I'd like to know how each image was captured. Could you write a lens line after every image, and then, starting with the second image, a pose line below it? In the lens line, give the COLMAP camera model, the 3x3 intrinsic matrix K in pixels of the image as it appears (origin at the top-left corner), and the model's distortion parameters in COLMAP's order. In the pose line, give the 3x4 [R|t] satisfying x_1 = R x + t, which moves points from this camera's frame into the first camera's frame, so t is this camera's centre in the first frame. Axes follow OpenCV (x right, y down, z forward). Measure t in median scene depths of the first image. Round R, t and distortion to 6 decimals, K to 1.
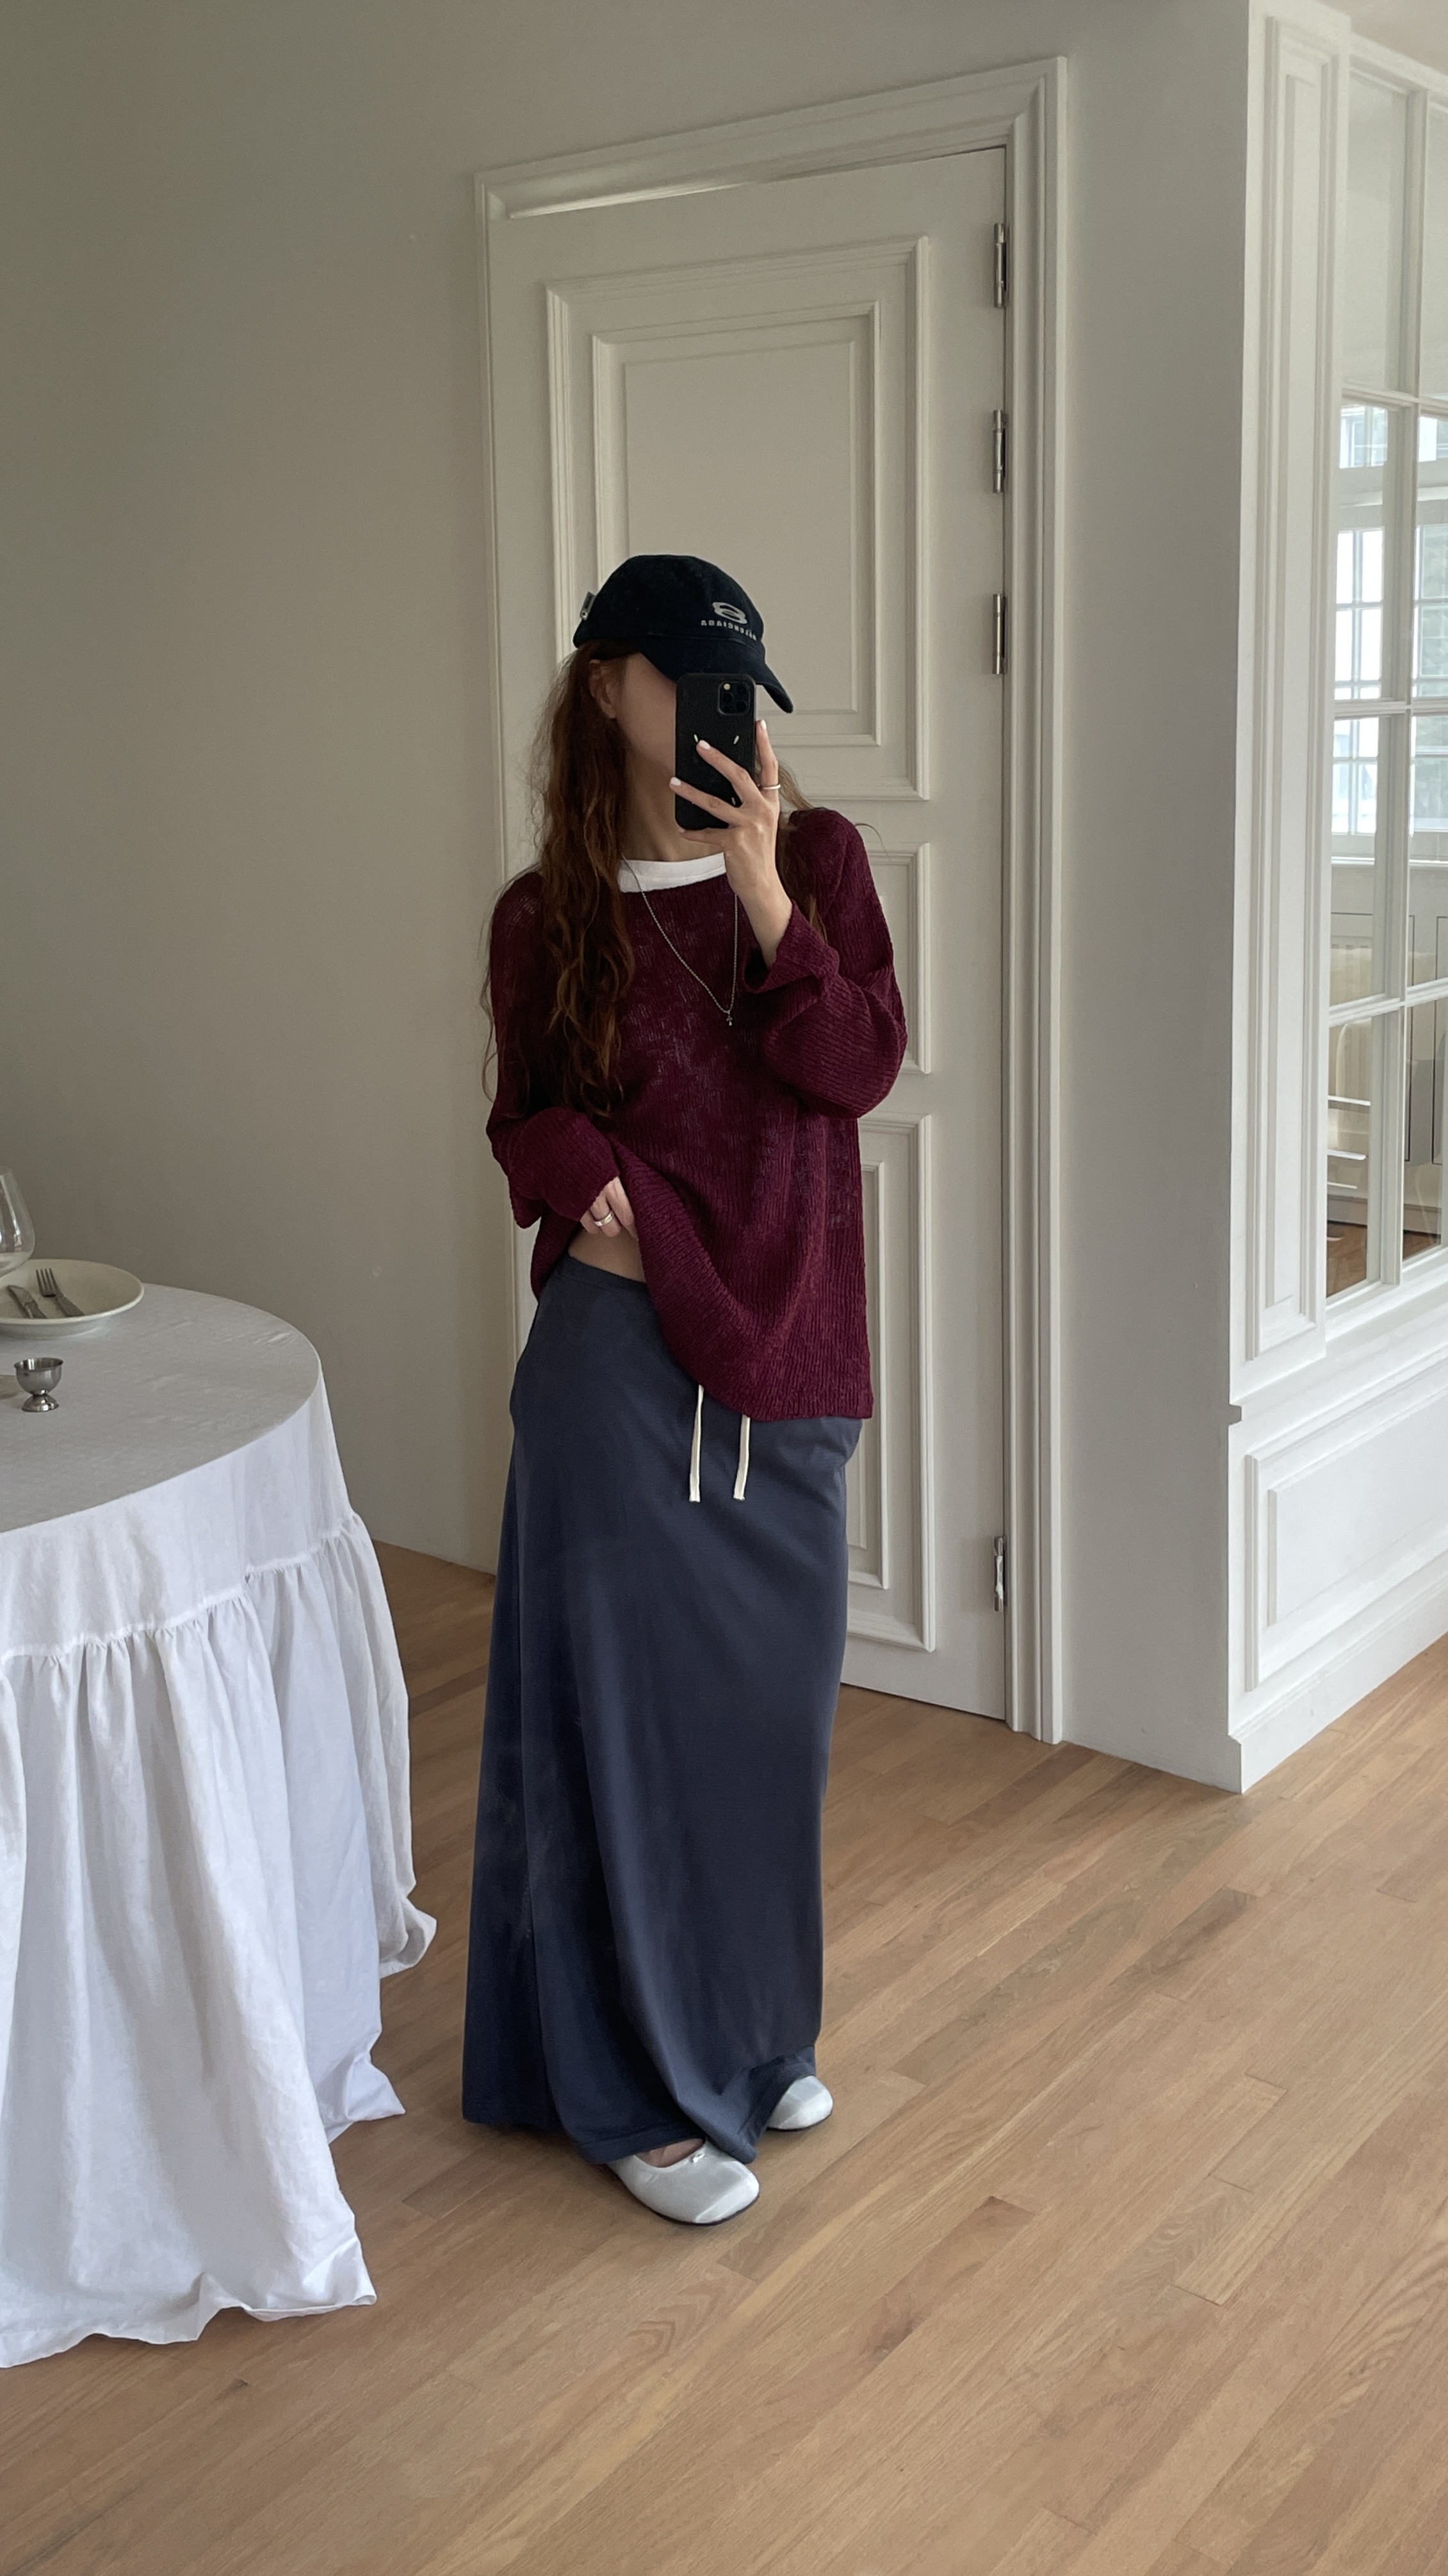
lens RADIAL K [[2439.2, 0, 692.3], [0, 2439.2, 995.5], [0, 0, 1]] dist [0.037370, -0.001490]
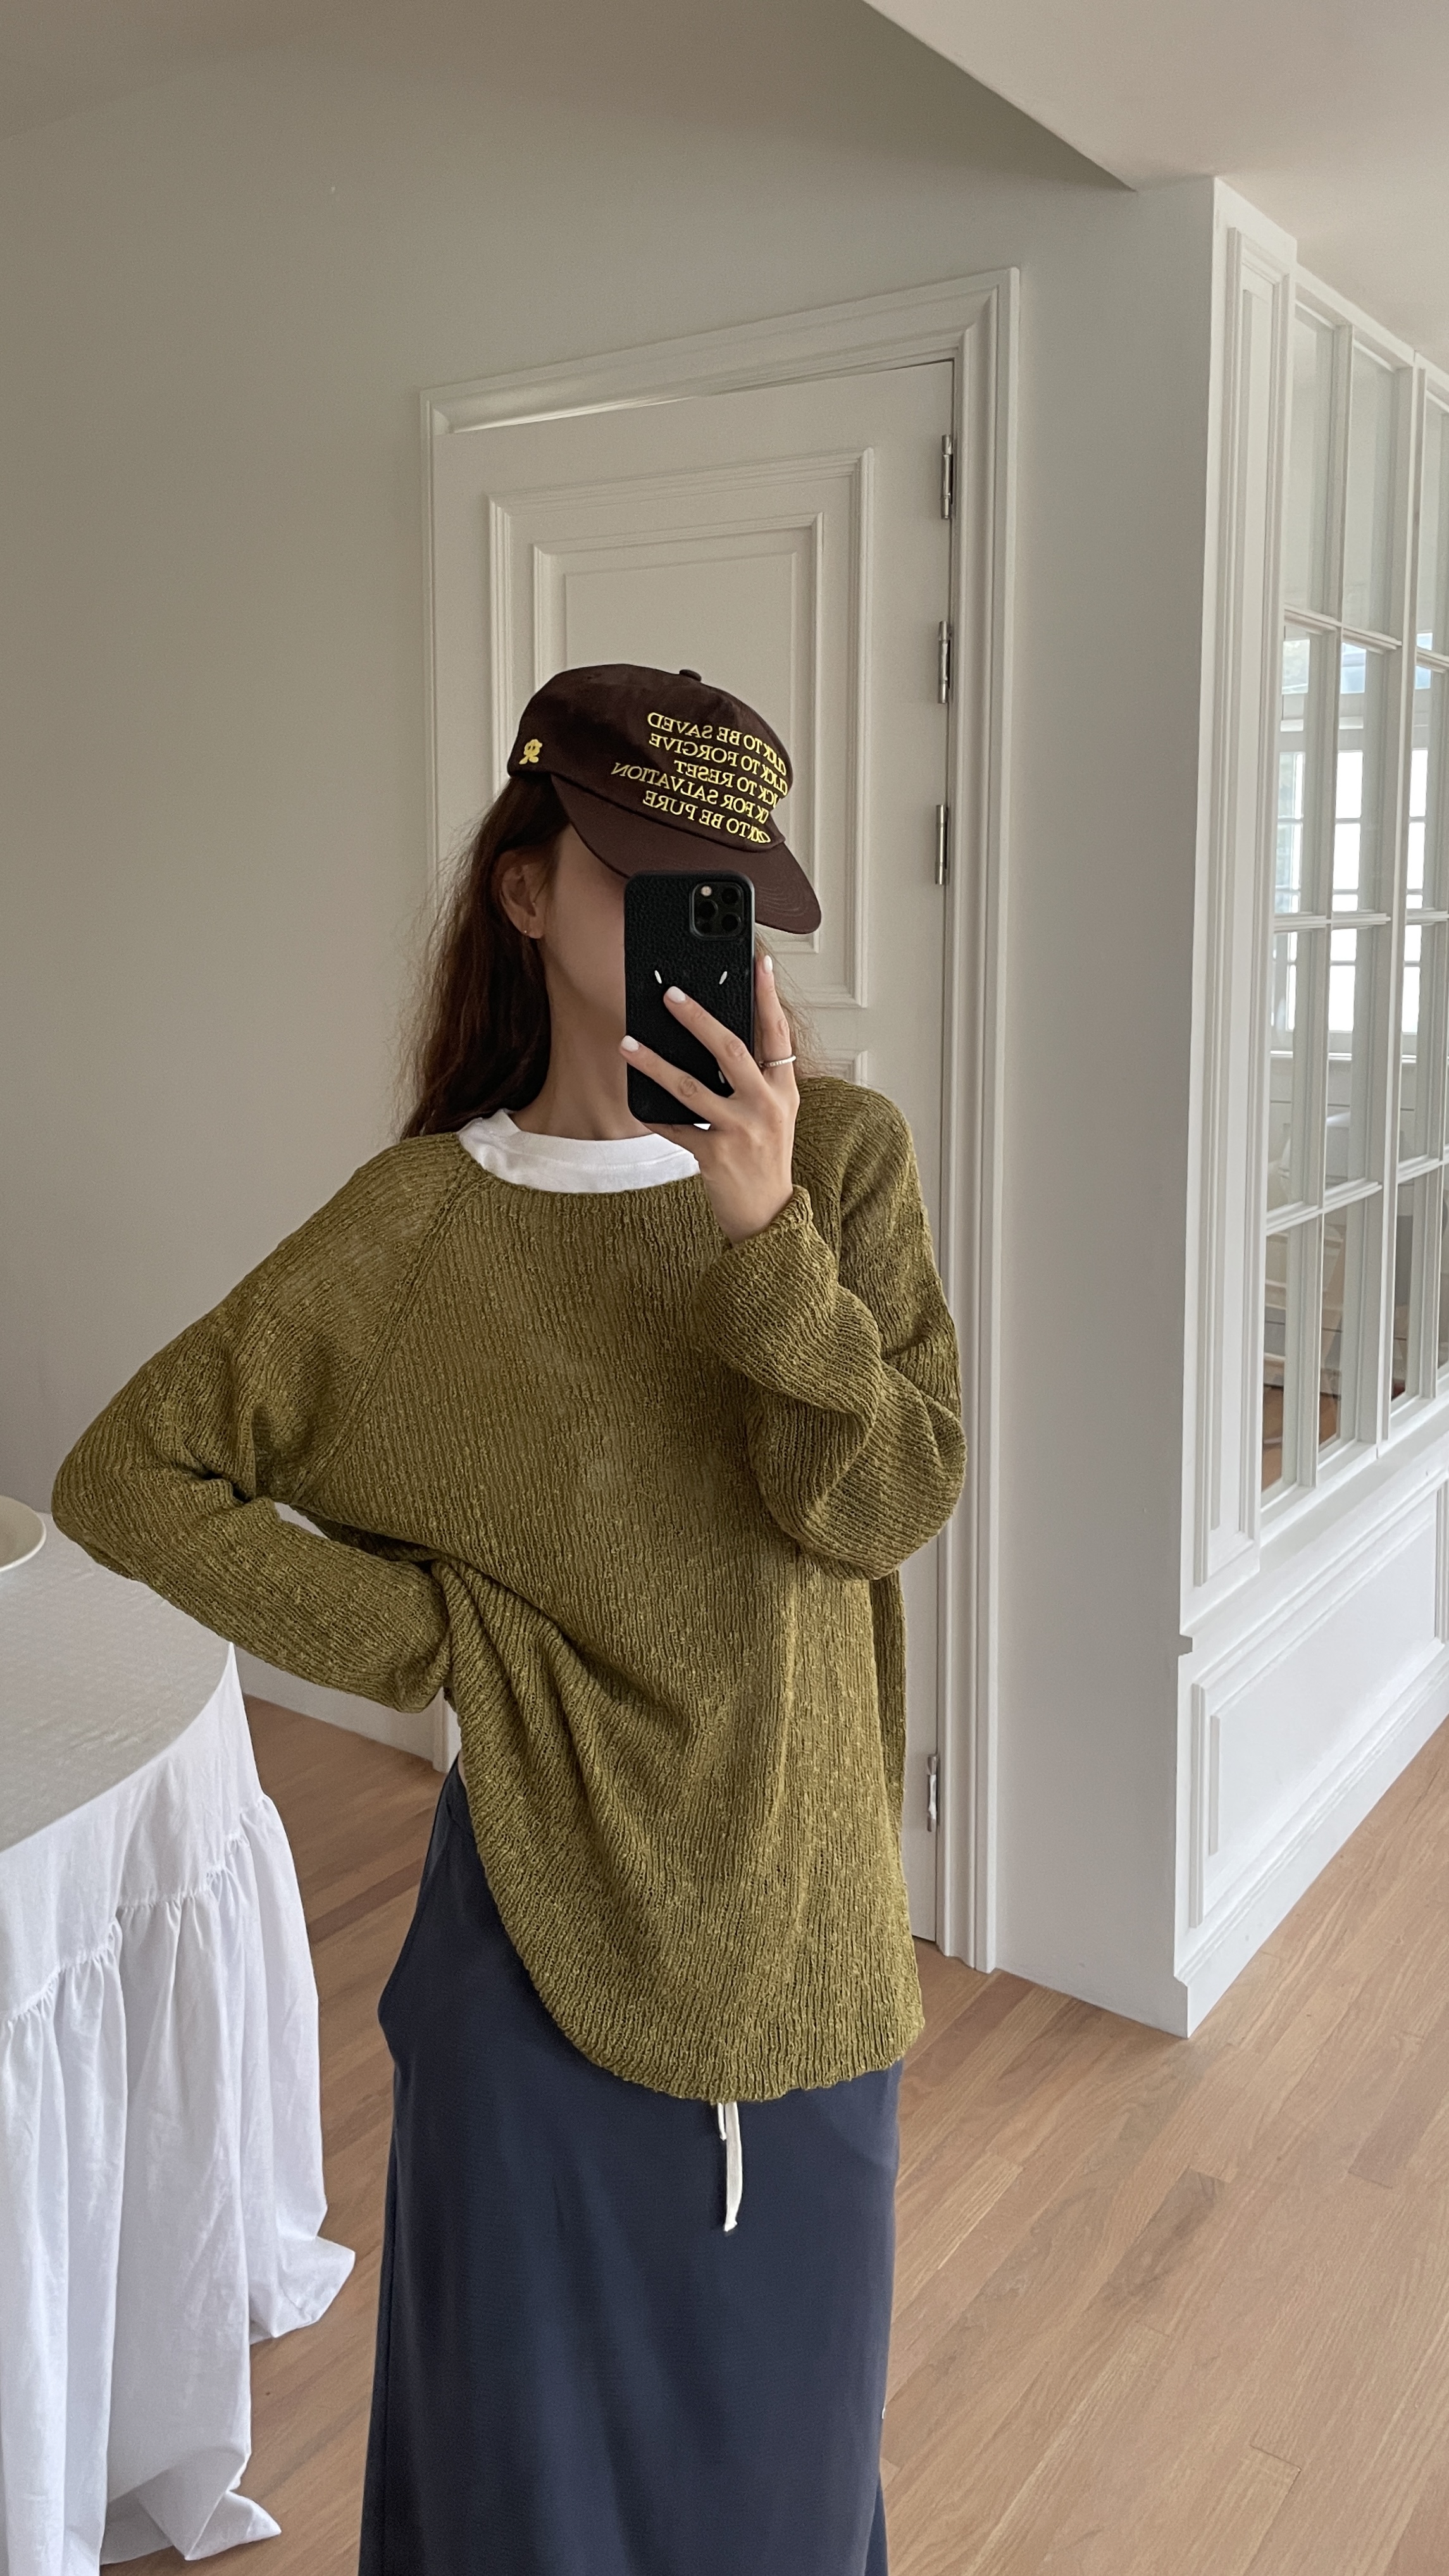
lens RADIAL K [[1950.3, 0, 647.4], [0, 1950.3, 1044.0], [0, 0, 1]] dist [0.058511, -0.061944]
pose [[0.999279, 0.012627, 0.035803, -0.022386], [-0.011152, 0.999093, -0.041101, -0.032918], [-0.036289, 0.040672, 0.998513, 0.214866]]
